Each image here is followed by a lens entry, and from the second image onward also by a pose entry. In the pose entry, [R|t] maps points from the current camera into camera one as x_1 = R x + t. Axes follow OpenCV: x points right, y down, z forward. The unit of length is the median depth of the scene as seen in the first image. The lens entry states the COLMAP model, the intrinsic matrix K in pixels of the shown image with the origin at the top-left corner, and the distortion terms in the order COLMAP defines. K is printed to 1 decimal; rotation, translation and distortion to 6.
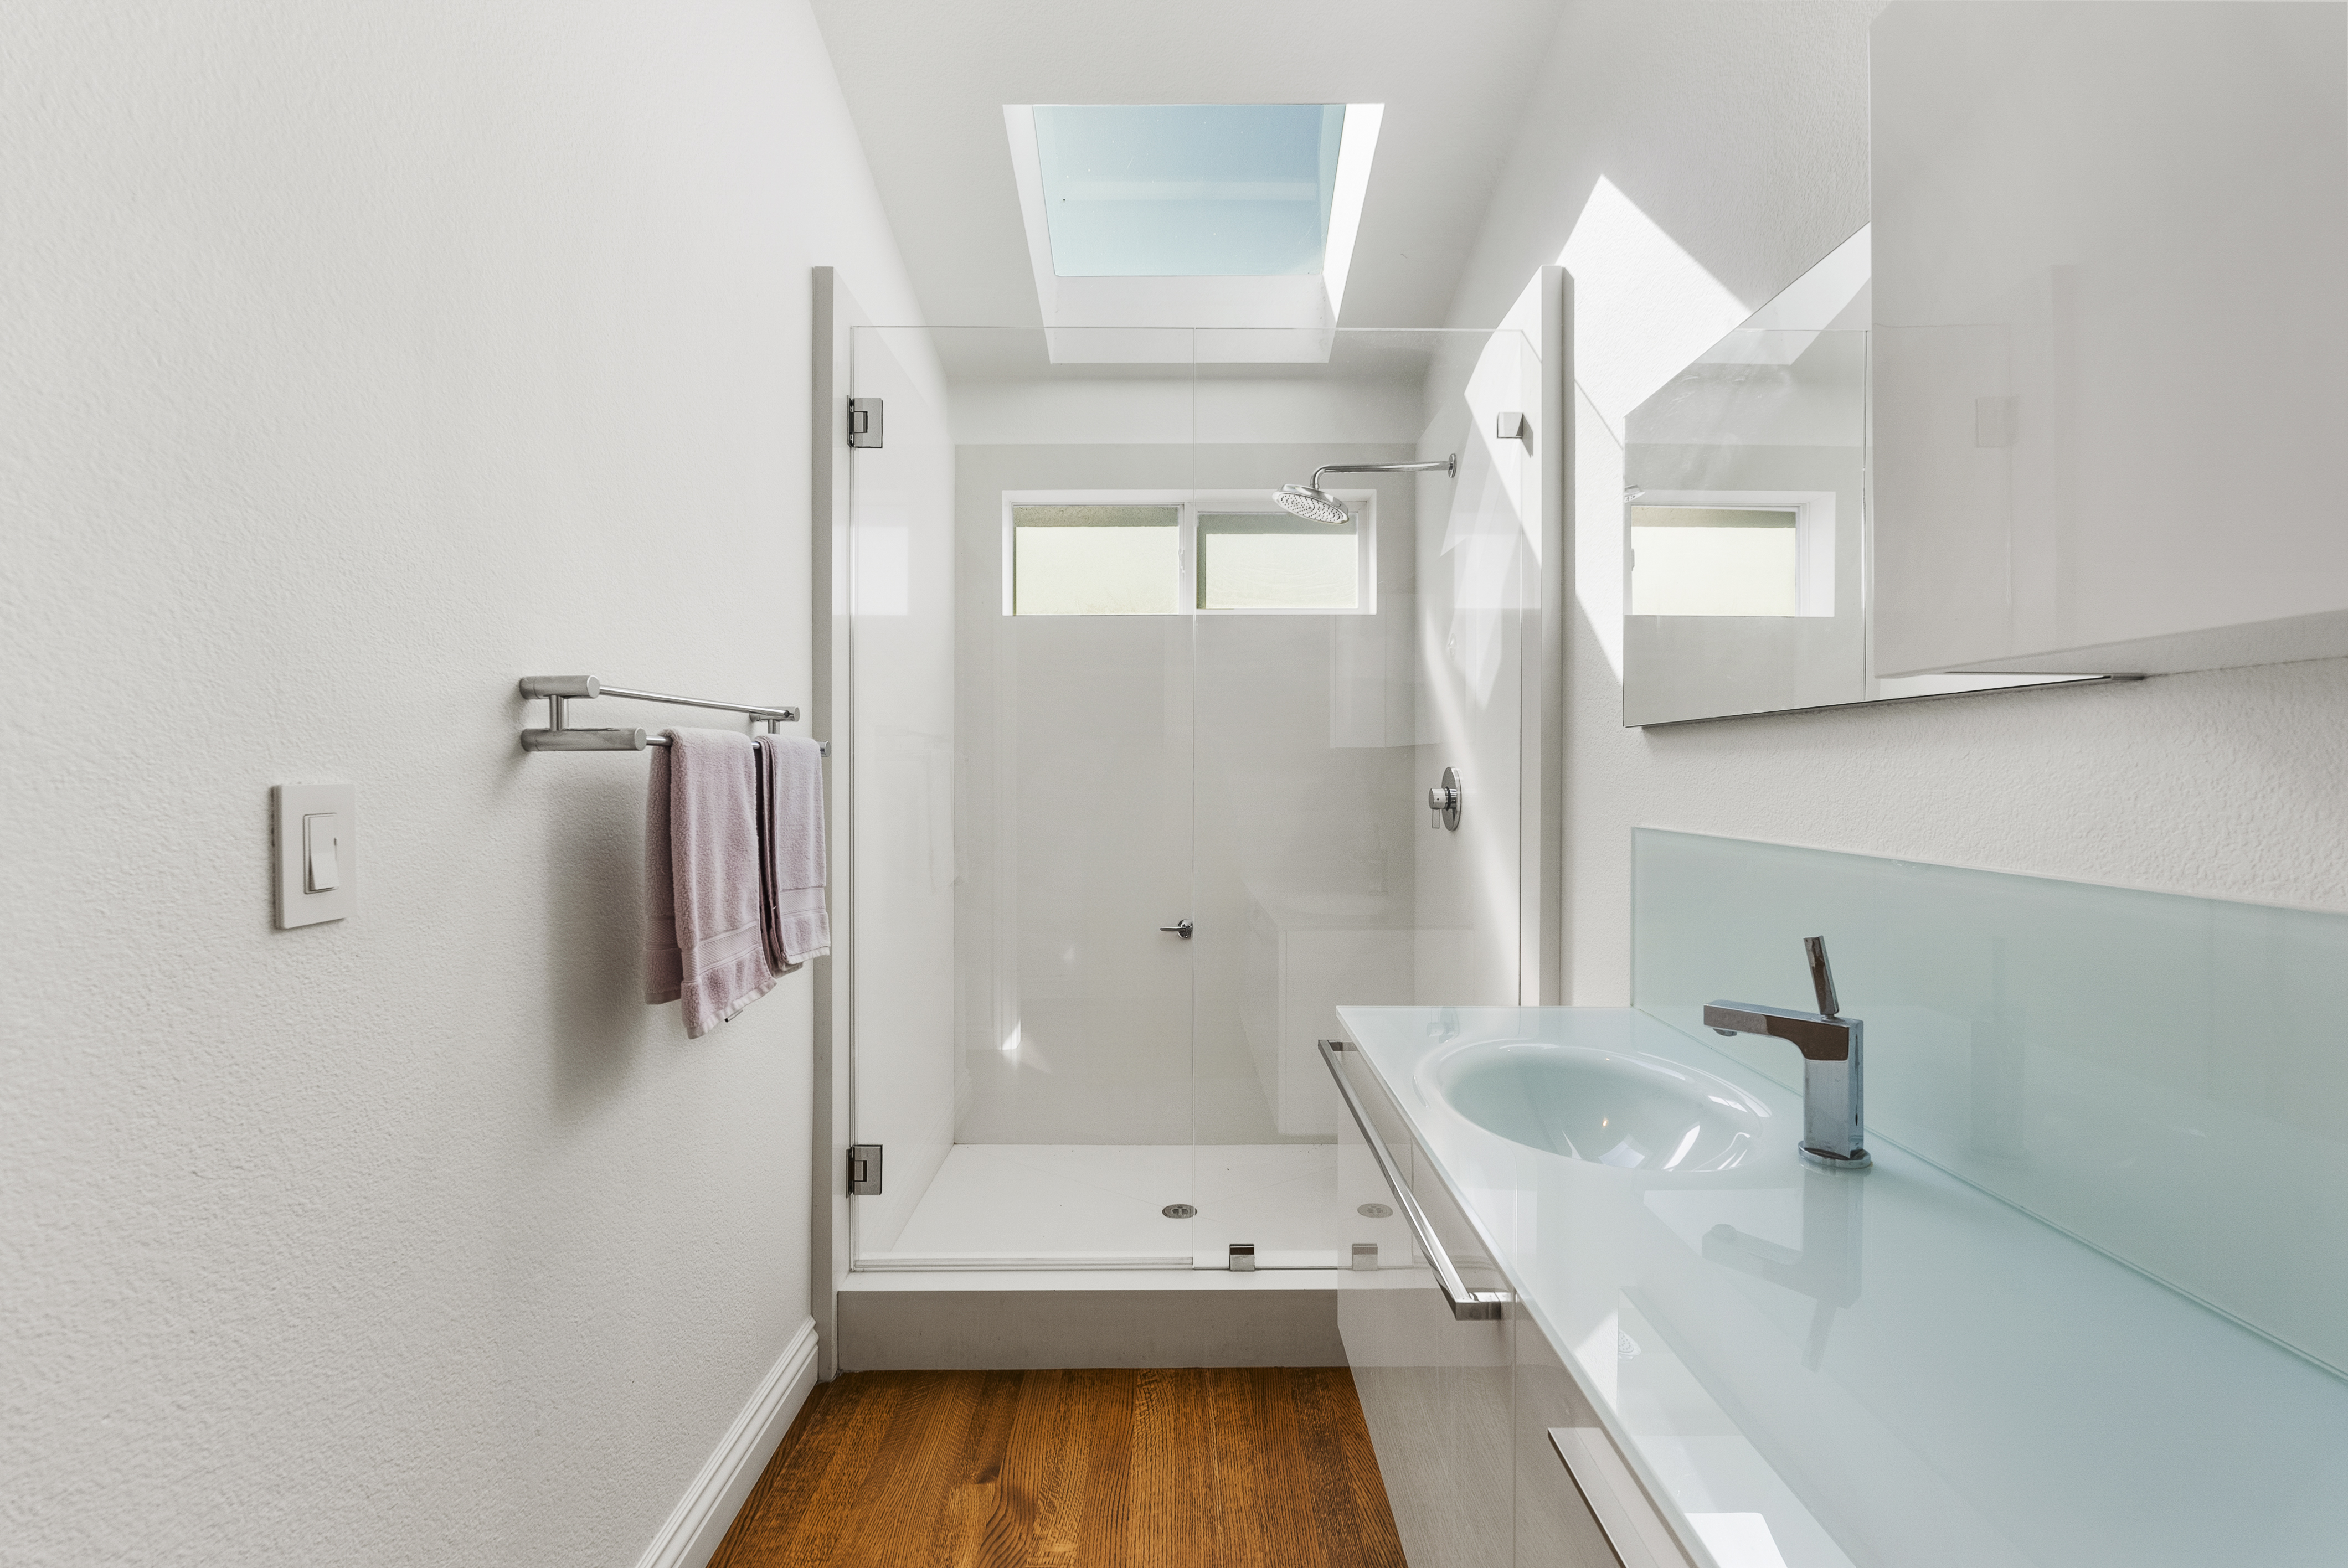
lens RADIAL K [[1056.5, 0, 1217.9], [0, 1056.5, 774.6], [0, 0, 1]] dist [-0.005187, 0.001560]
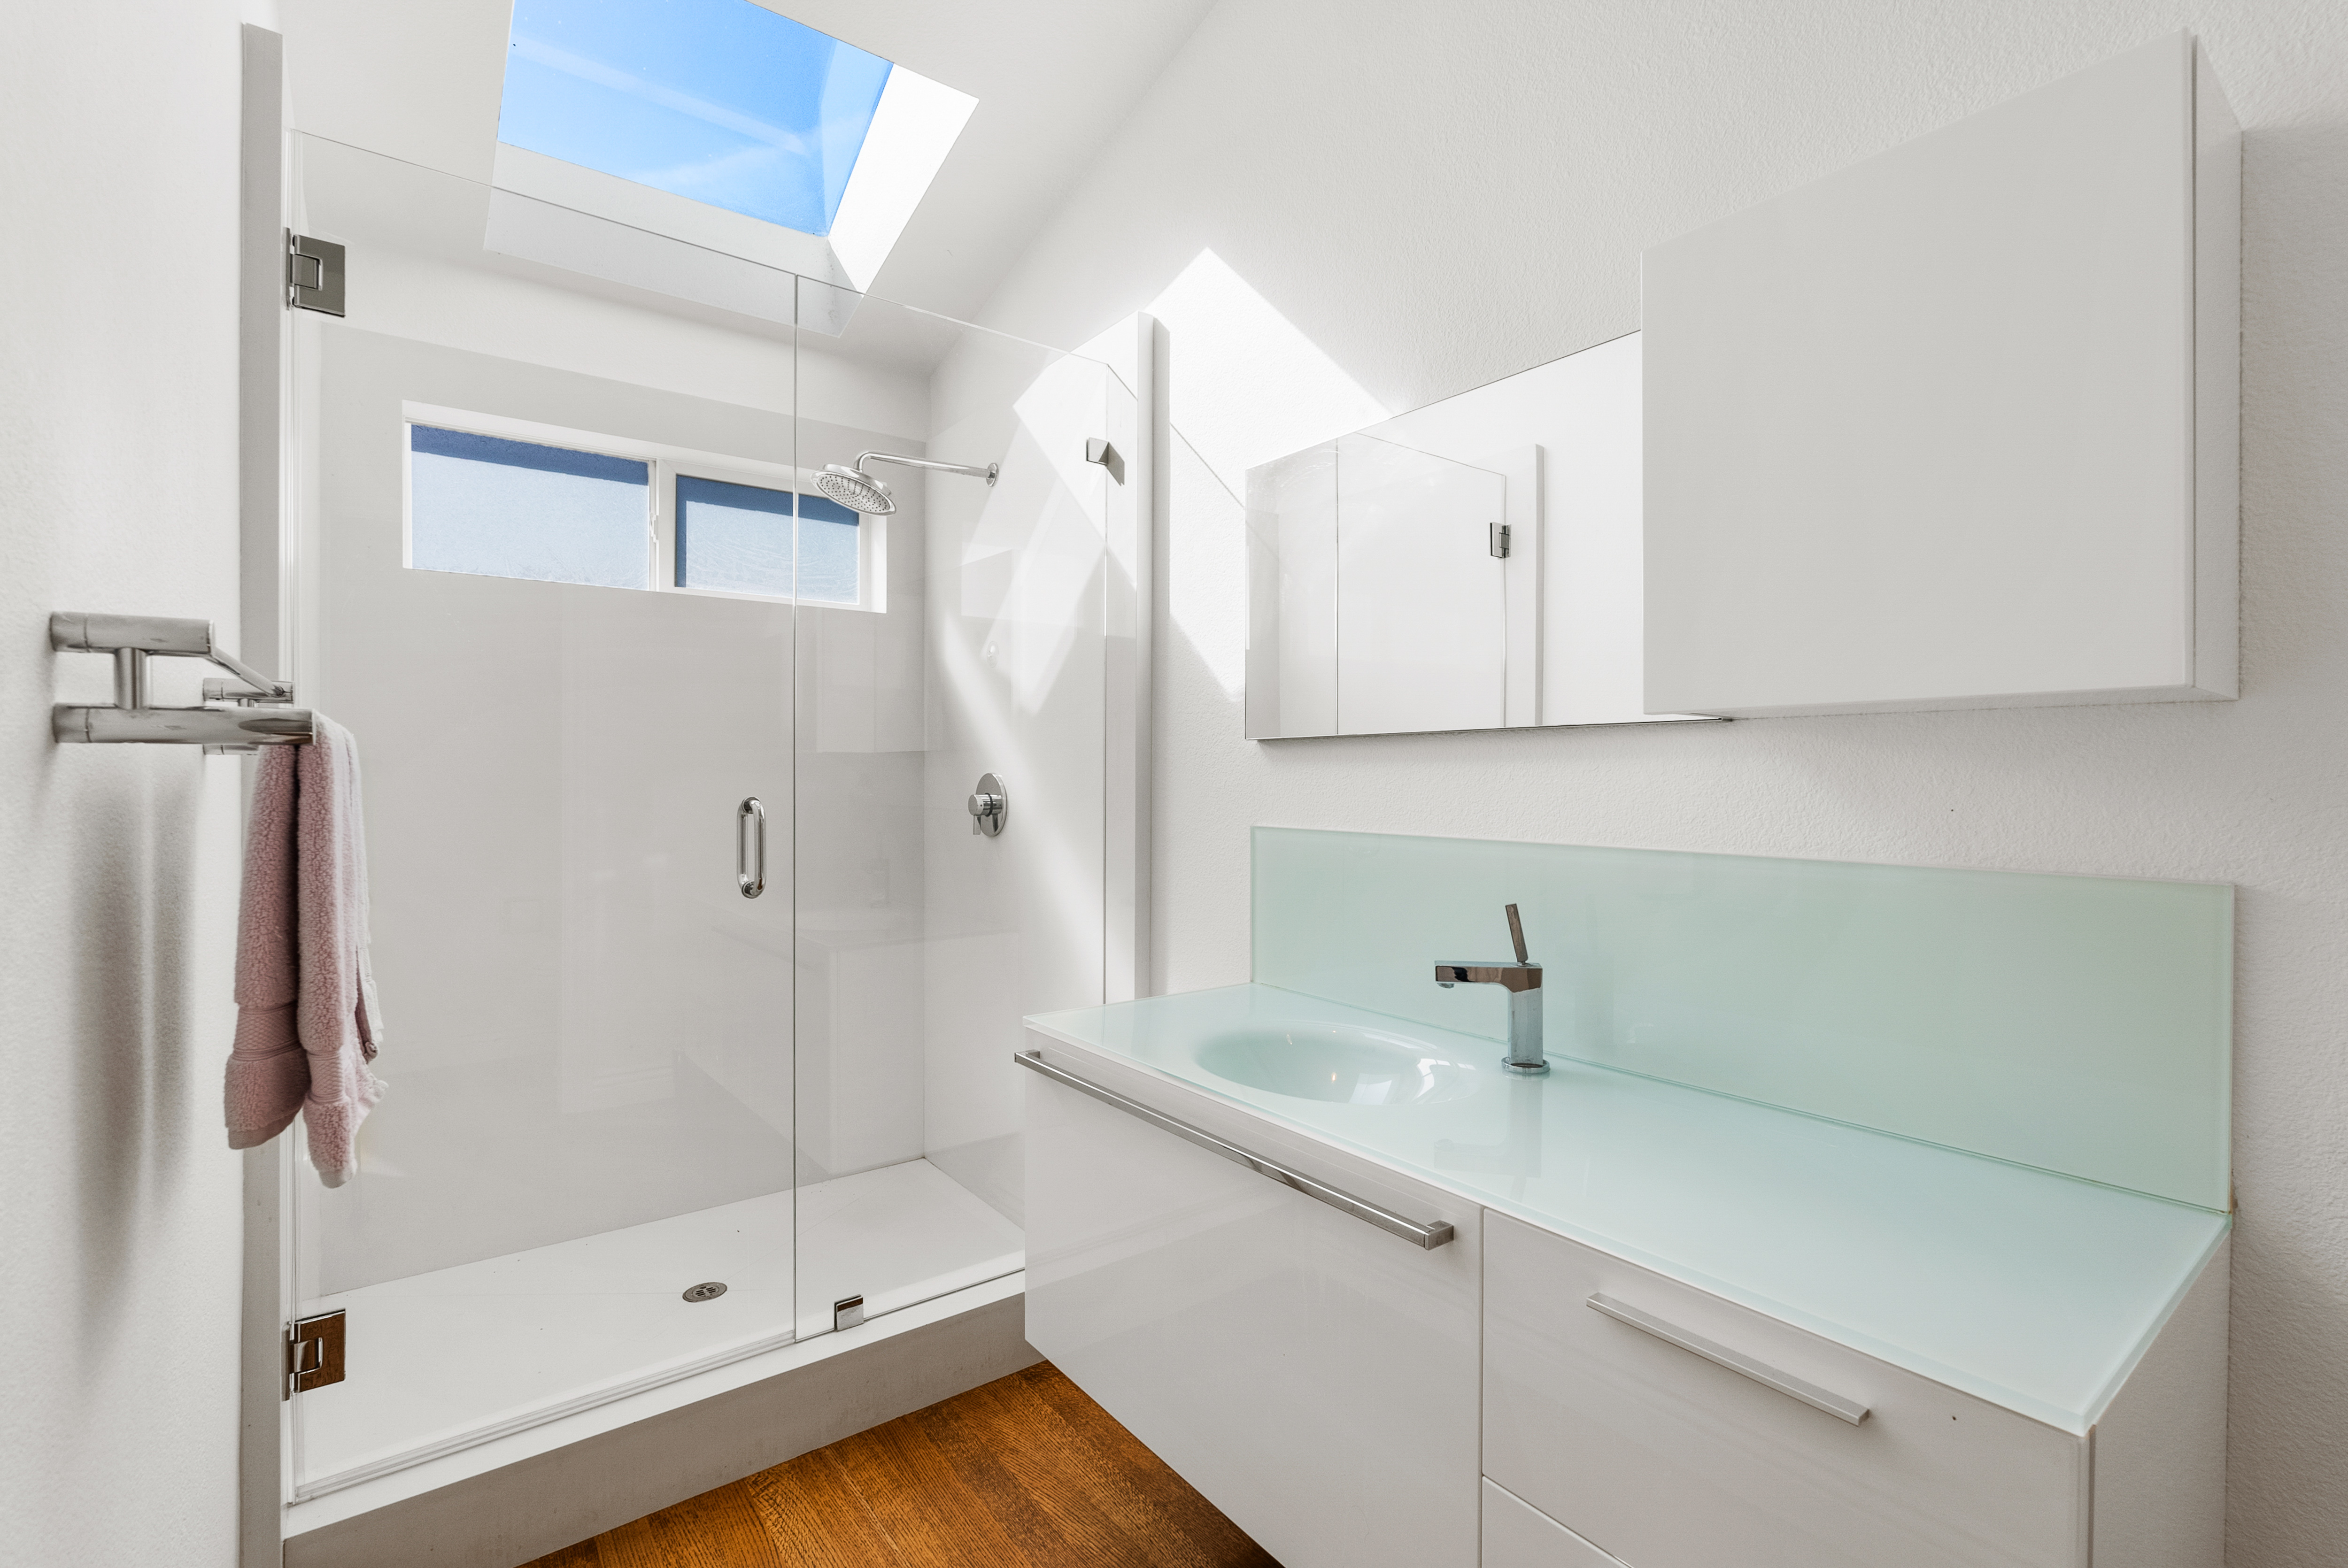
lens RADIAL K [[1056.5, 0, 1215.0], [0, 1056.5, 778.5], [0, 0, 1]] dist [-0.005187, 0.001560]
pose [[0.794637, 0.000837, 0.607084, -0.304061], [-0.000140, 0.999999, -0.001196, -0.001058], [-0.607084, 0.000865, 0.794637, 0.096501]]
